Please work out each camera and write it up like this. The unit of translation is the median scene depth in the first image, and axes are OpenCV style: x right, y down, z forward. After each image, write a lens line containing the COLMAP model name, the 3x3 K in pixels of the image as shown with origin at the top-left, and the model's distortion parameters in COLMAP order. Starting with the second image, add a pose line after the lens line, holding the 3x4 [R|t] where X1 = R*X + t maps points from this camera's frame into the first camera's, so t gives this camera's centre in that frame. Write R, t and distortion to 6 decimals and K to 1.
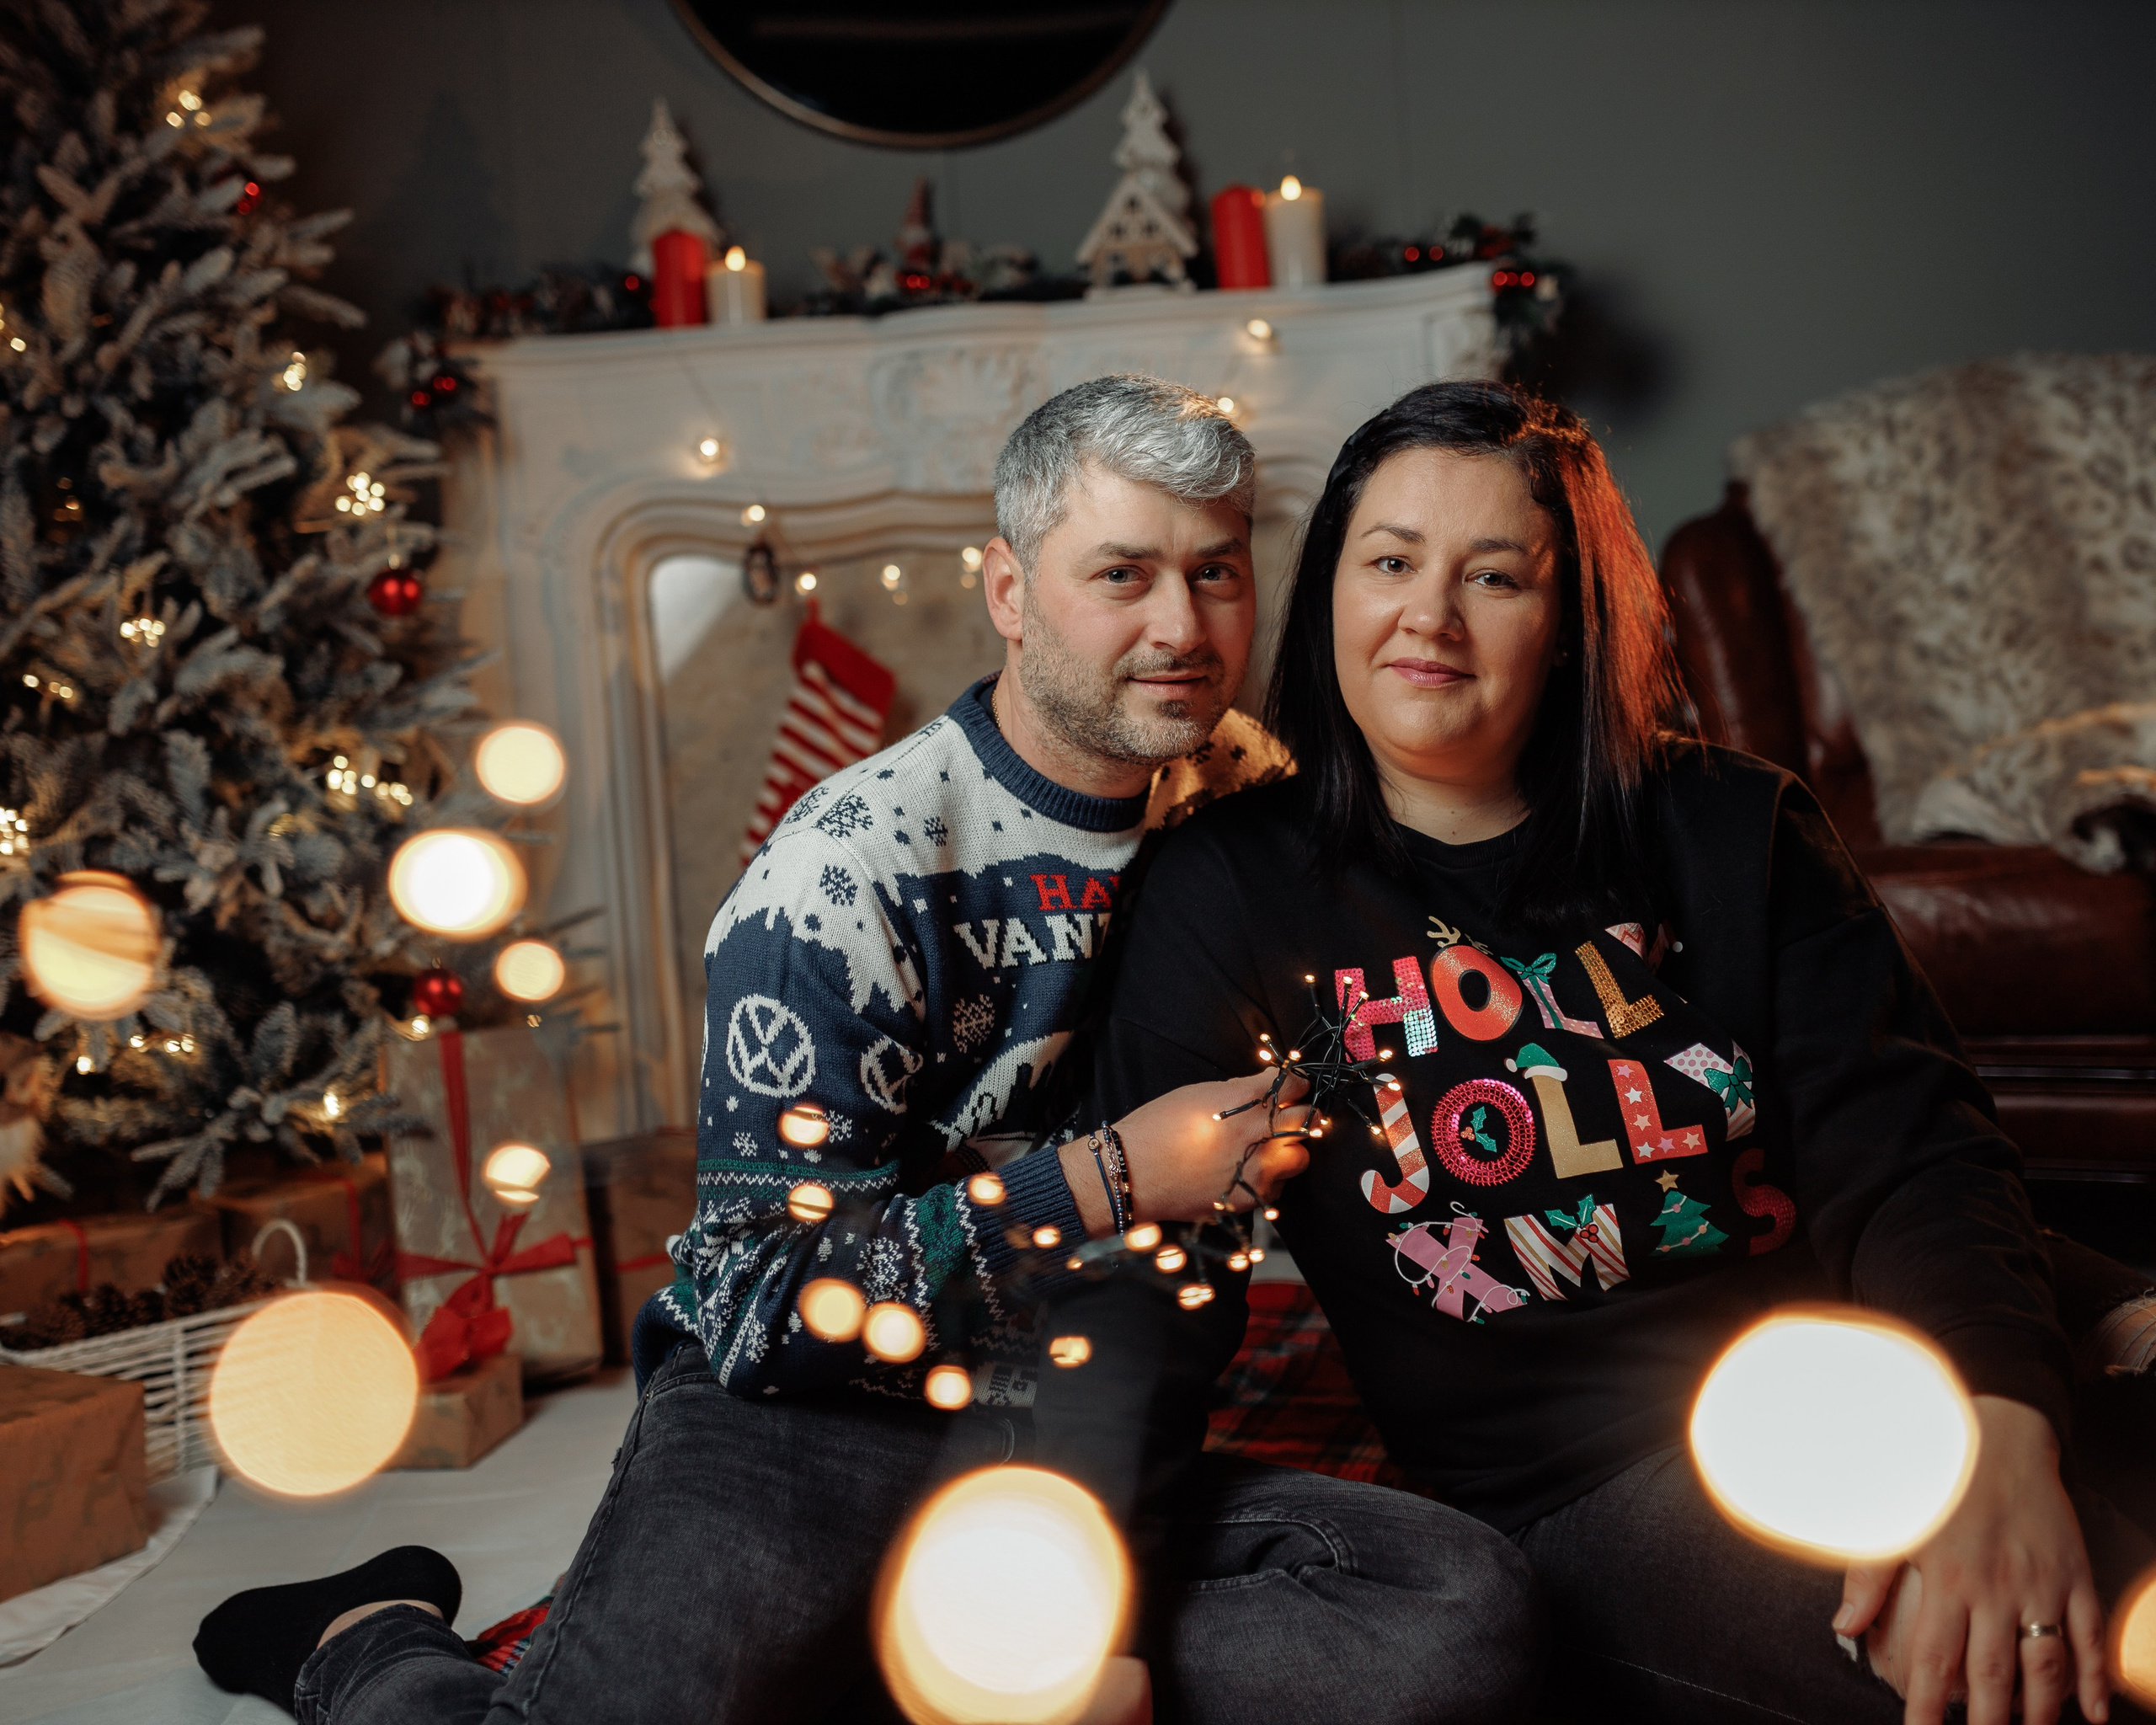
lens RADIAL K [[2454.5, 0, 1022.4], [0, 2454.5, 860.3], [0, 0, 1]] dist [0.036350, 0.000000]
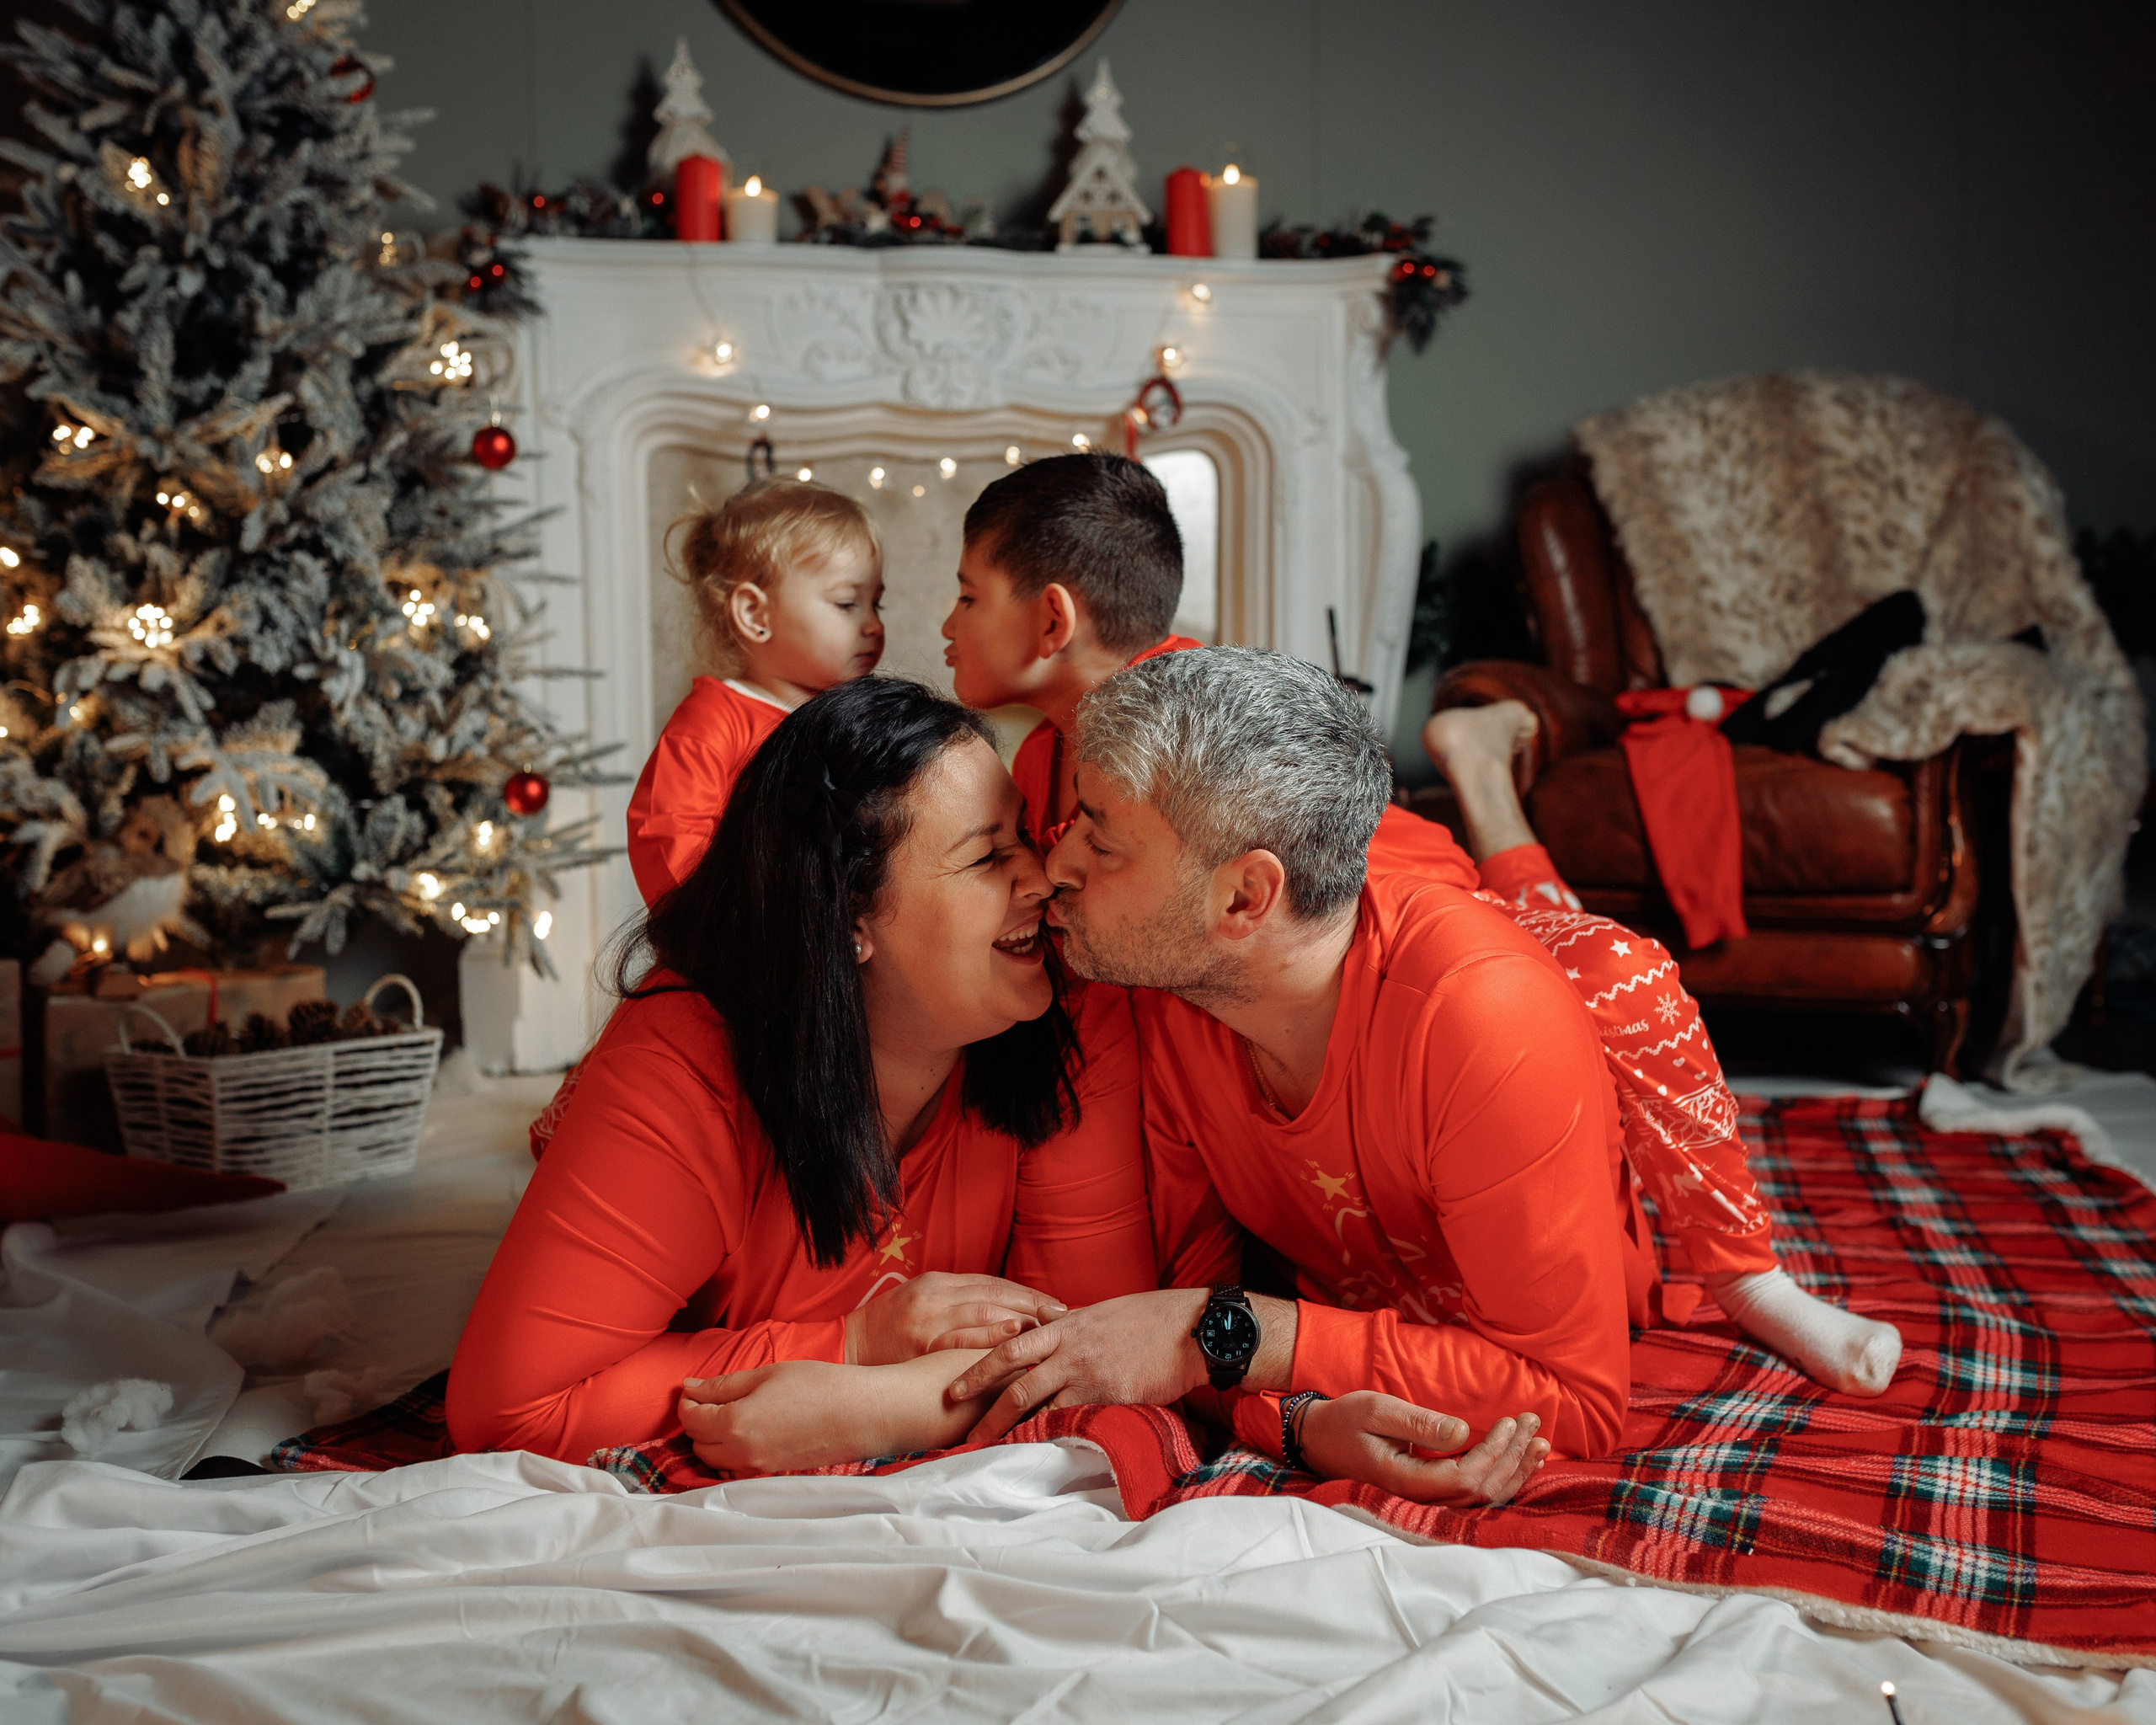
lens RADIAL K [[2454.5, 0, 1141.2], [0, 2454.5, 869.2], [0, 0, 1]] dist [0.036350, 0.000000]
pose [[0.983668, 0.052635, 0.172125, -0.138261], [-0.054872, 0.998459, 0.008263, 0.059169], [-0.171425, -0.017573, 0.985040, -0.181566]]
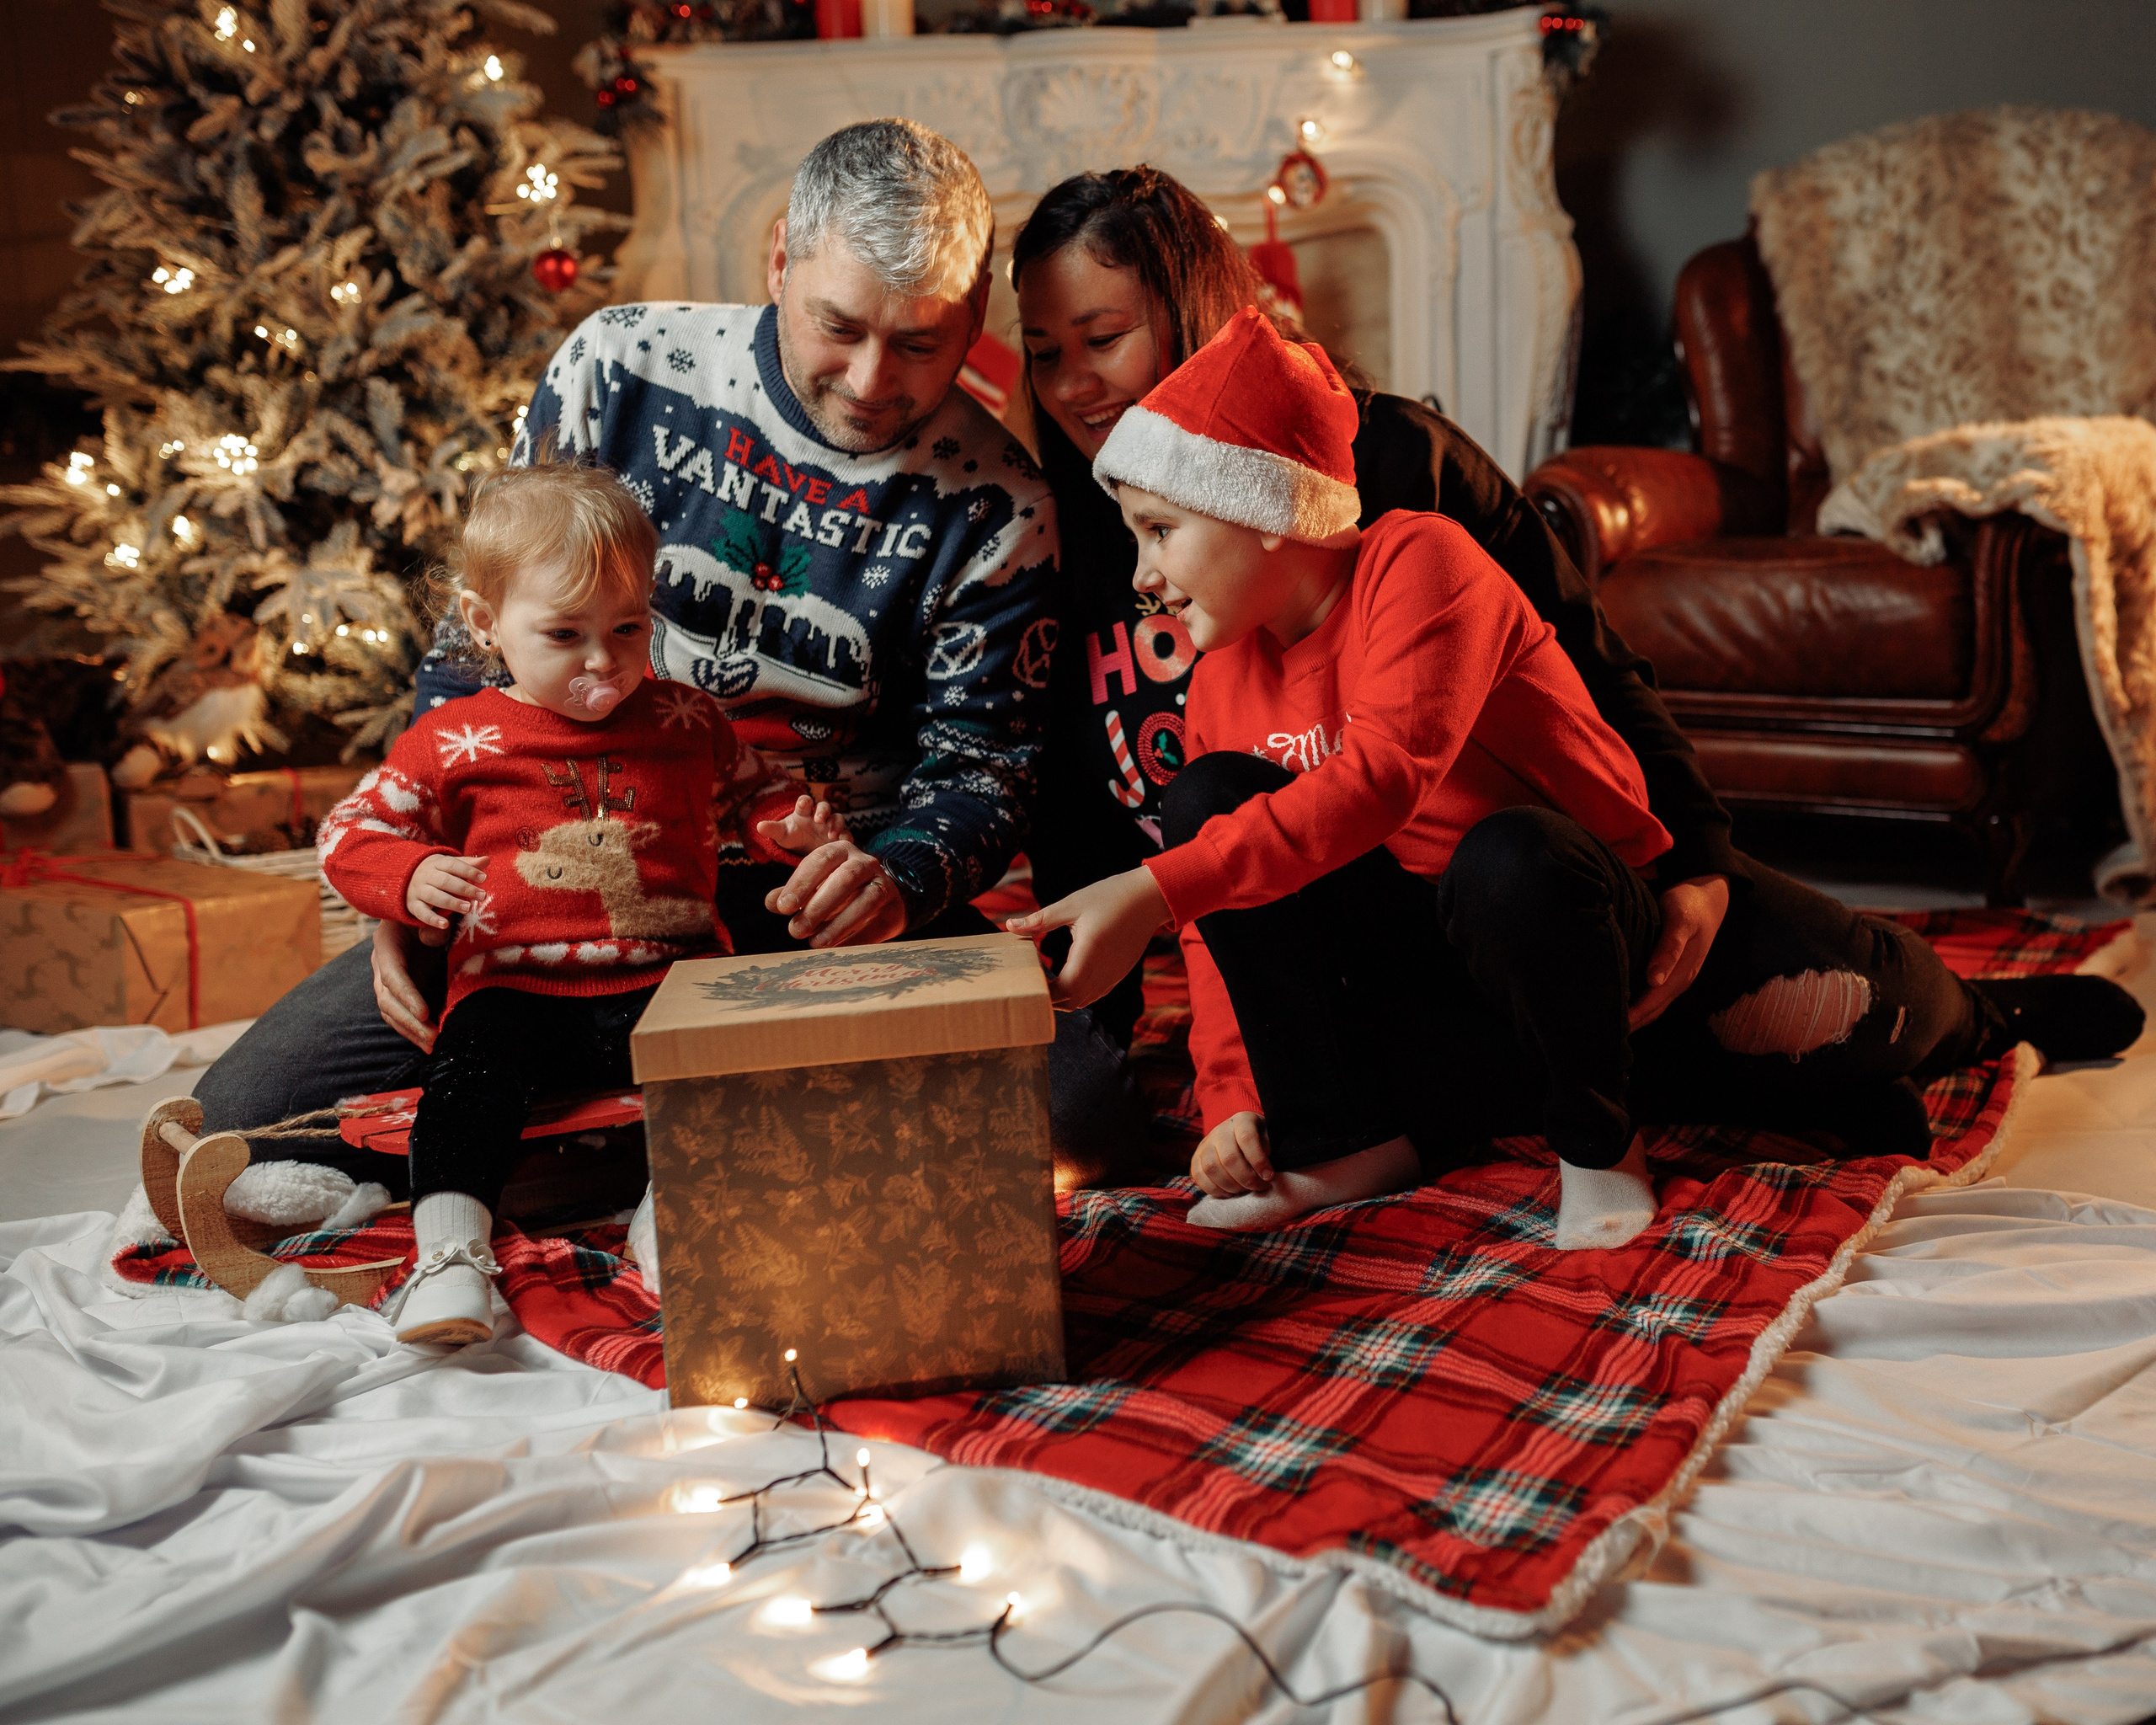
lens RADIAL K [[2454.5, 0, 1263.9], [0, 2454.5, 859.1], [0, 0, 1]] dist [0.036350, 0.000000]
pose [[0.997162, 0.052112, -0.054332, 0.163634], [-0.044760, 0.990671, 0.128718, 0.005867], [0.060533, -0.125921, 0.990192, -0.202847]]
